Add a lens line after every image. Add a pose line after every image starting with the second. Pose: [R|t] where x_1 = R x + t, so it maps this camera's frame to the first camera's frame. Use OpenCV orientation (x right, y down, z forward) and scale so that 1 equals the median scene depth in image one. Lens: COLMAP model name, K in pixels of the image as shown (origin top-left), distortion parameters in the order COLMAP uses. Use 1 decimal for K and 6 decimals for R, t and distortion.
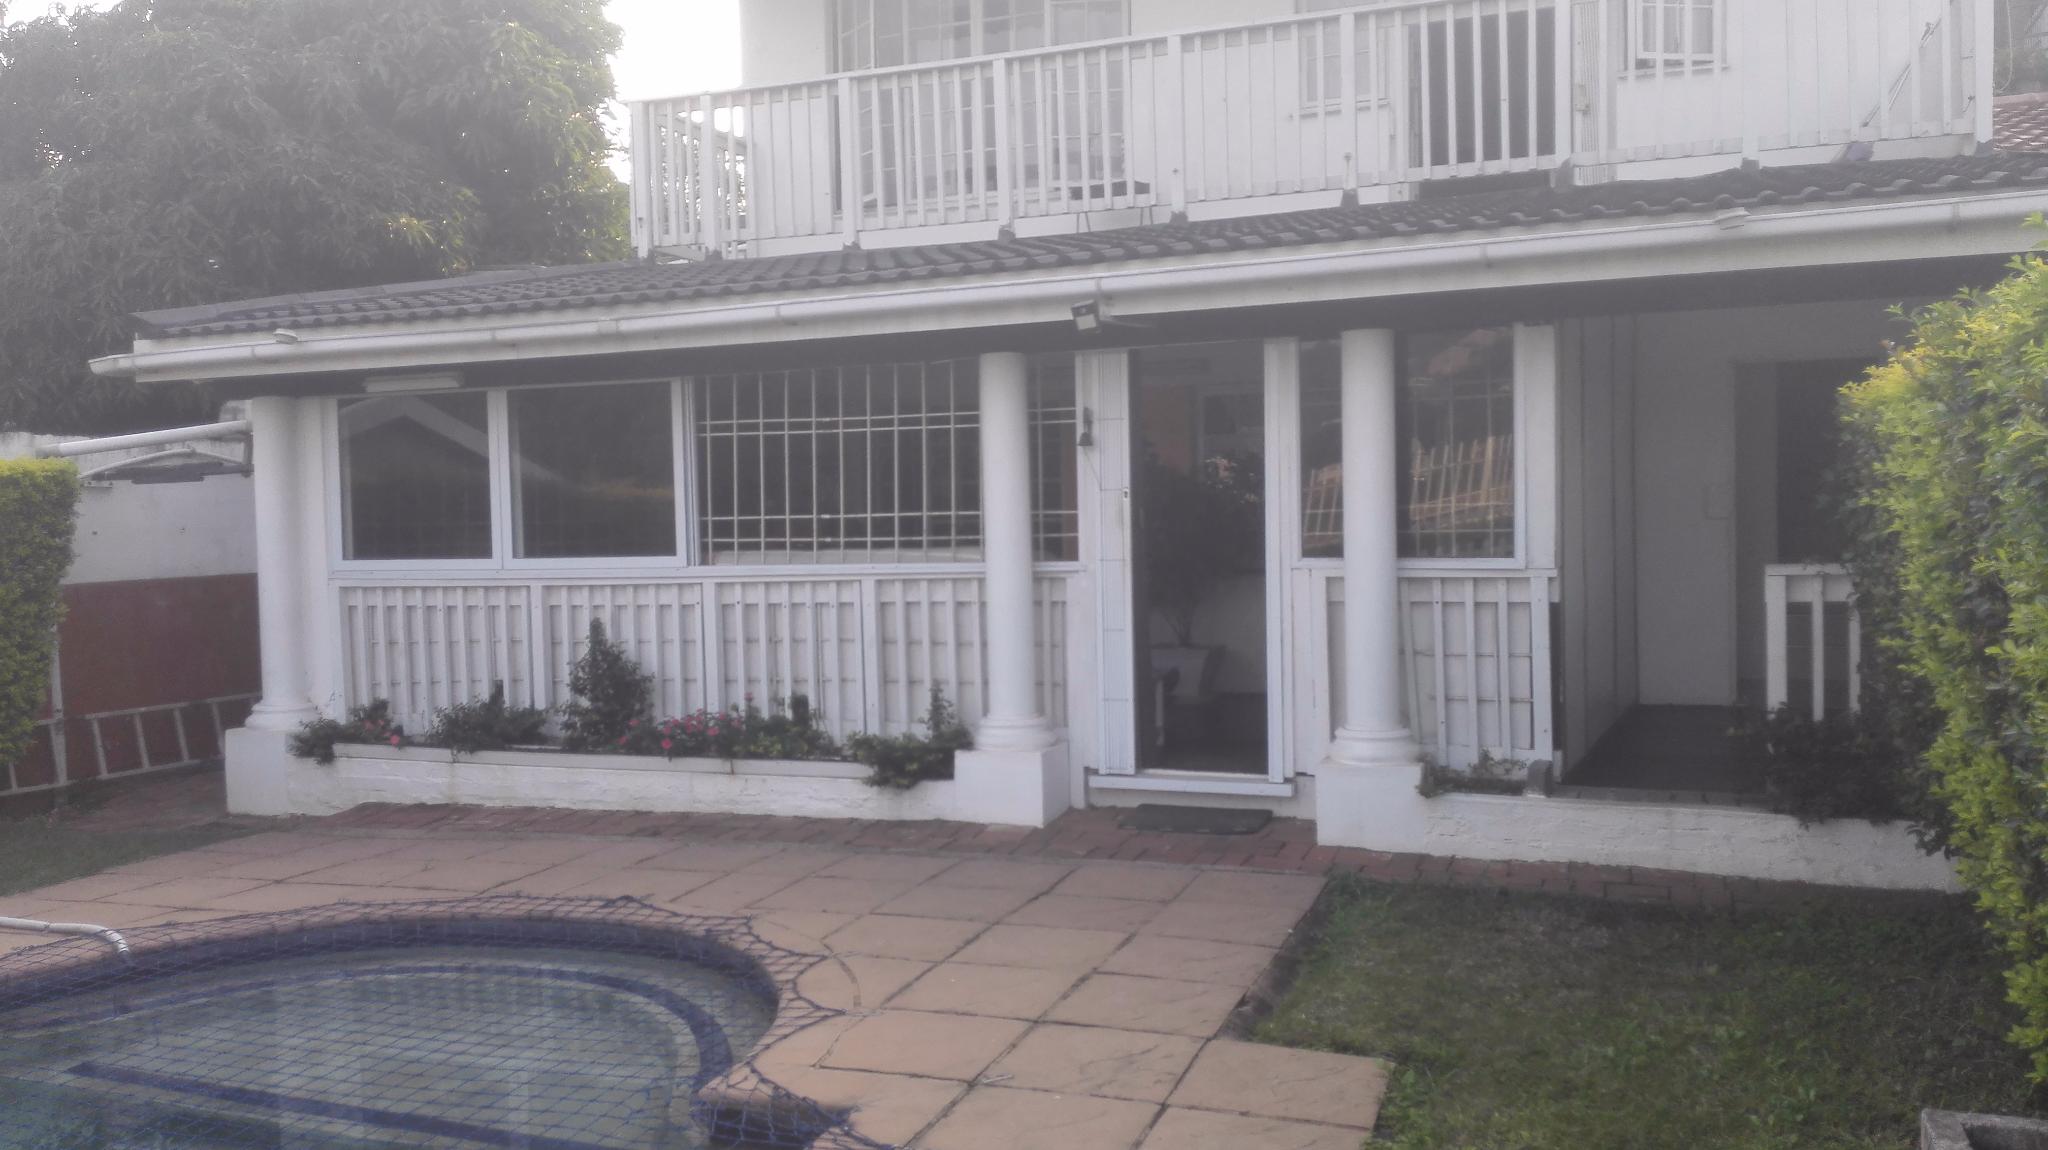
lens RADIAL K [[1744.4, 0, 905.1], [0, 1744.4, 571.2], [0, 0, 1]] dist [0.136884, -0.230916]
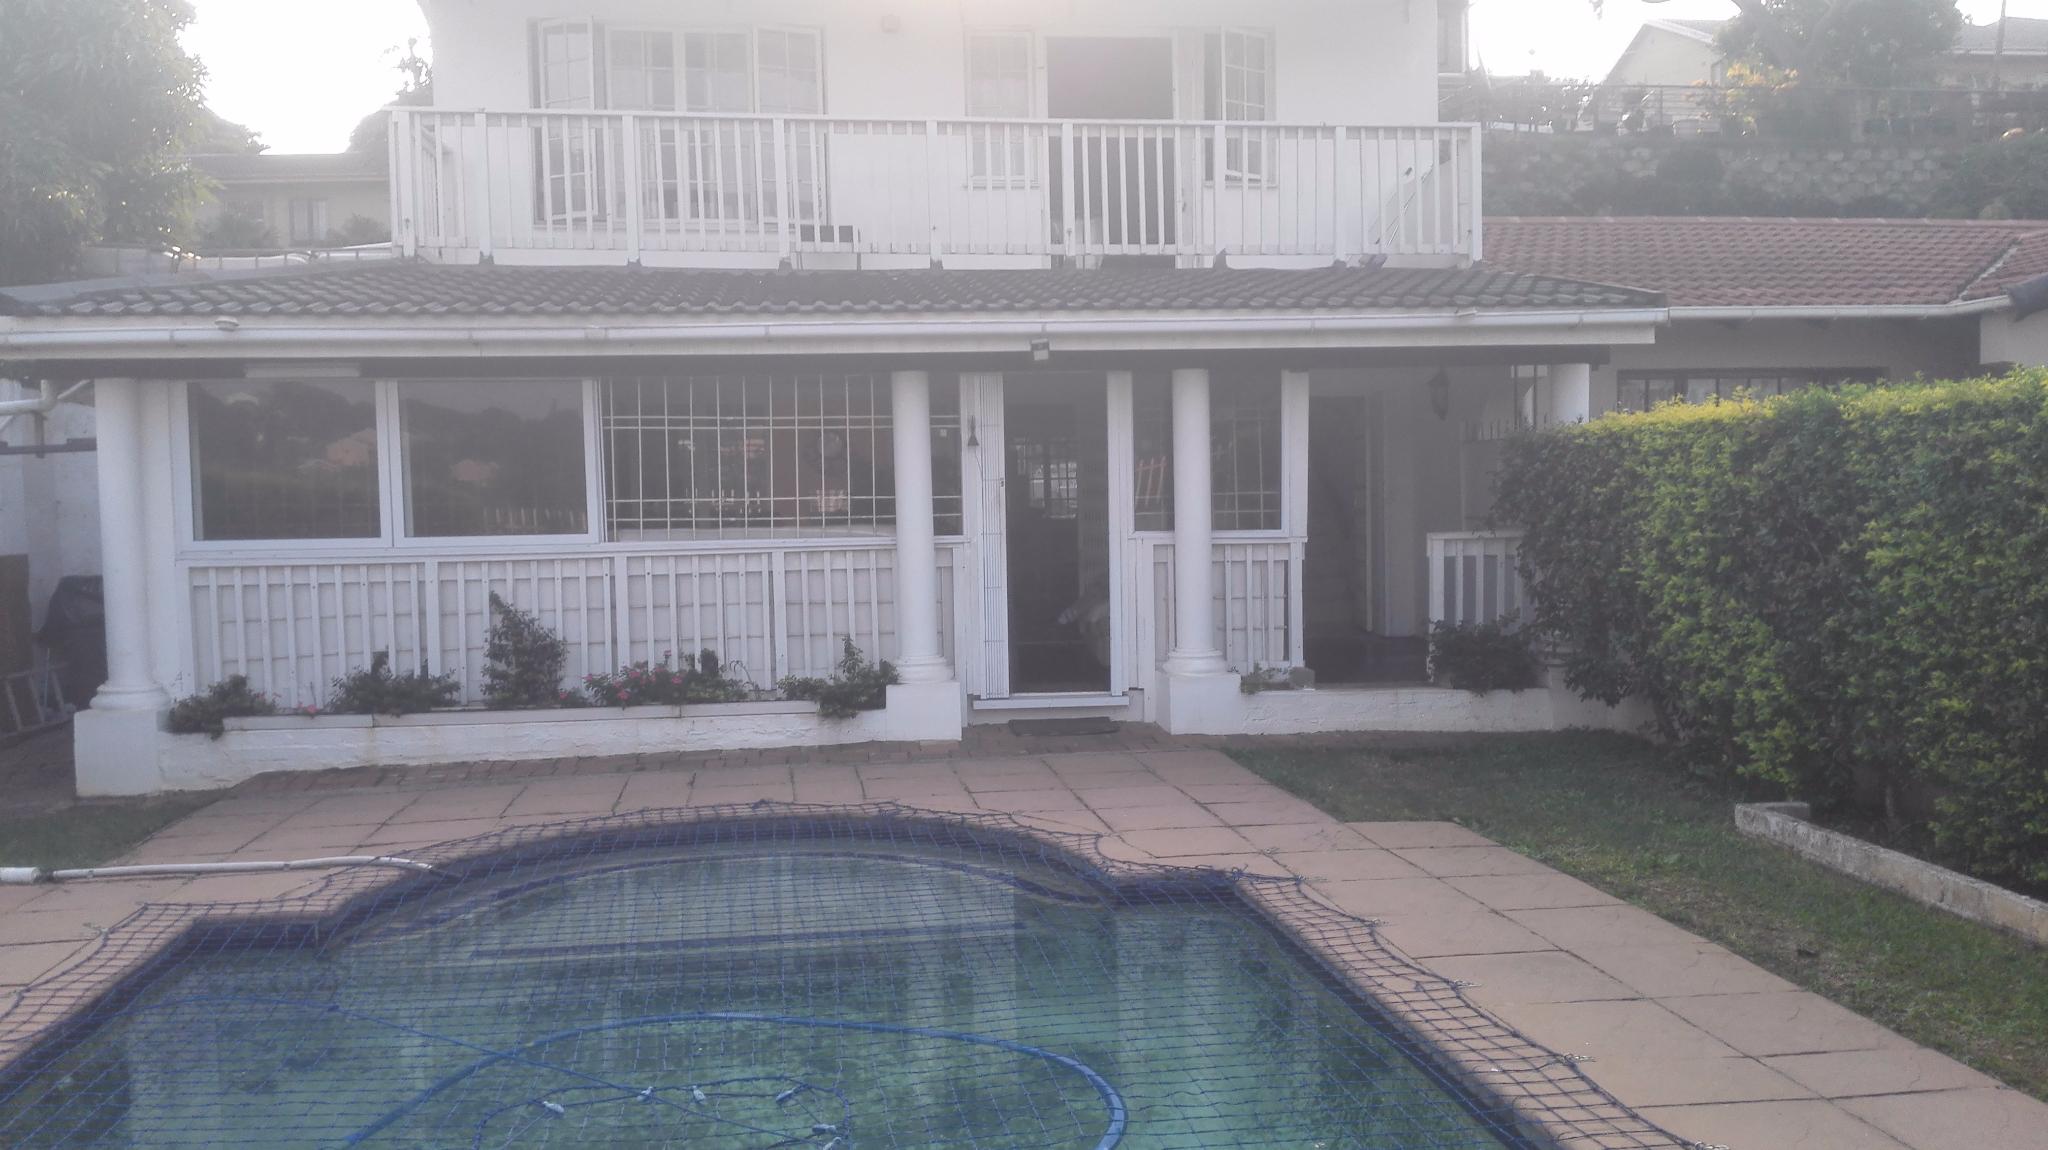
lens RADIAL K [[1663.4, 0, 1024.0], [0, 1663.4, 575.0], [0, 0, 1]] dist [0.108591, -0.228820]
pose [[0.880732, -0.015543, 0.473359, -0.405258], [0.012249, 0.999875, 0.010040, 0.010871], [-0.473456, -0.003045, 0.880812, -0.094420]]
